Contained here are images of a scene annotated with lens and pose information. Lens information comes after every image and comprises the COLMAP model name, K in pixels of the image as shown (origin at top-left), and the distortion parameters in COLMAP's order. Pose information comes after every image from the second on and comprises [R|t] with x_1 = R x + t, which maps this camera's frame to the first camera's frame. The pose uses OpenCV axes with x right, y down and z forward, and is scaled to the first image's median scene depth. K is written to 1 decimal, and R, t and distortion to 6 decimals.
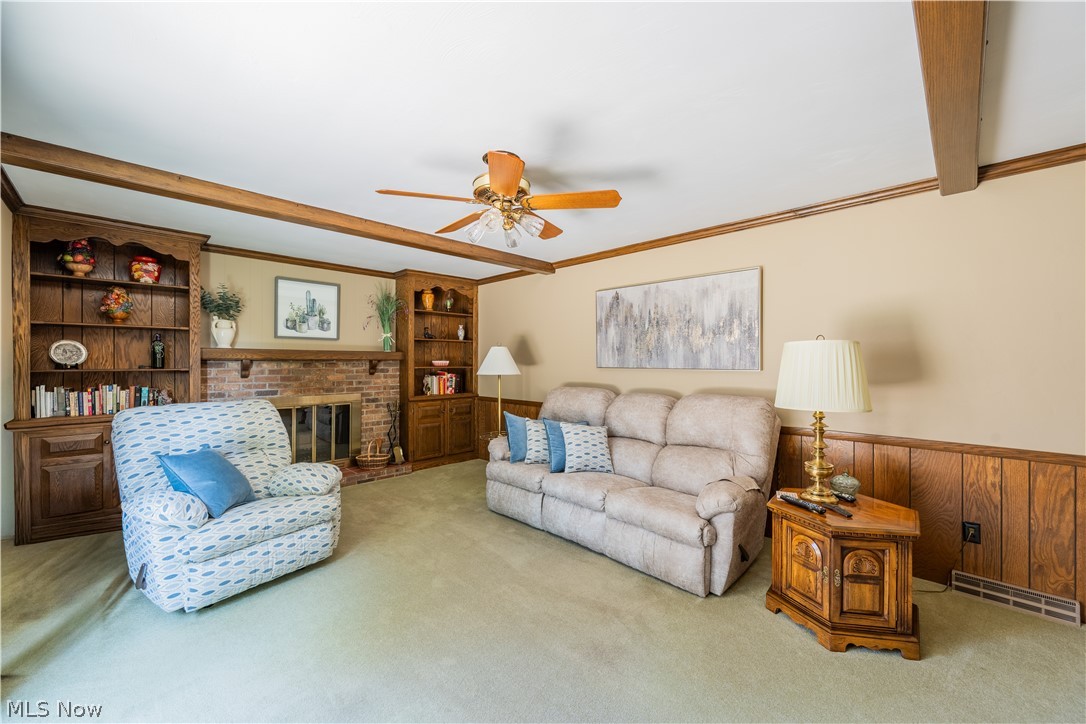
lens RADIAL K [[430.1, 0, 546.5], [0, 430.1, 363.3], [0, 0, 1]] dist [0.003469, 0.000524]
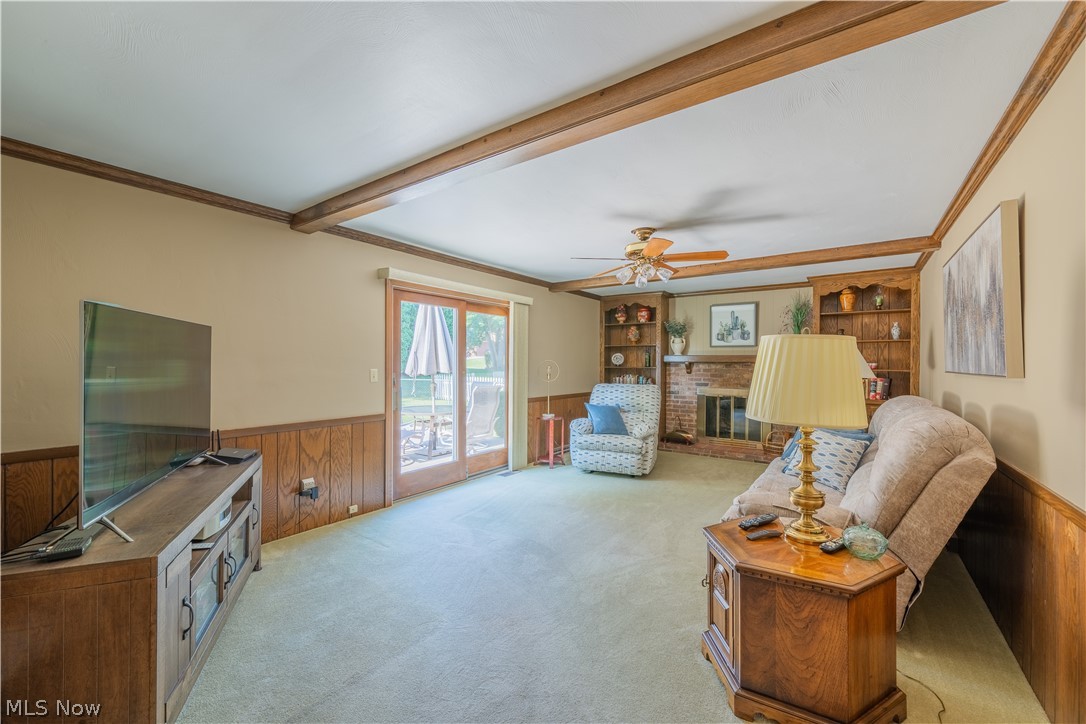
lens RADIAL K [[430.1, 0, 546.0], [0, 430.1, 360.5], [0, 0, 1]] dist [0.003469, 0.000524]
pose [[0.169641, -0.008058, -0.985473, 0.704577], [-0.009624, 0.999905, -0.009833, 0.005242], [0.985459, 0.011152, 0.169547, 0.207285]]
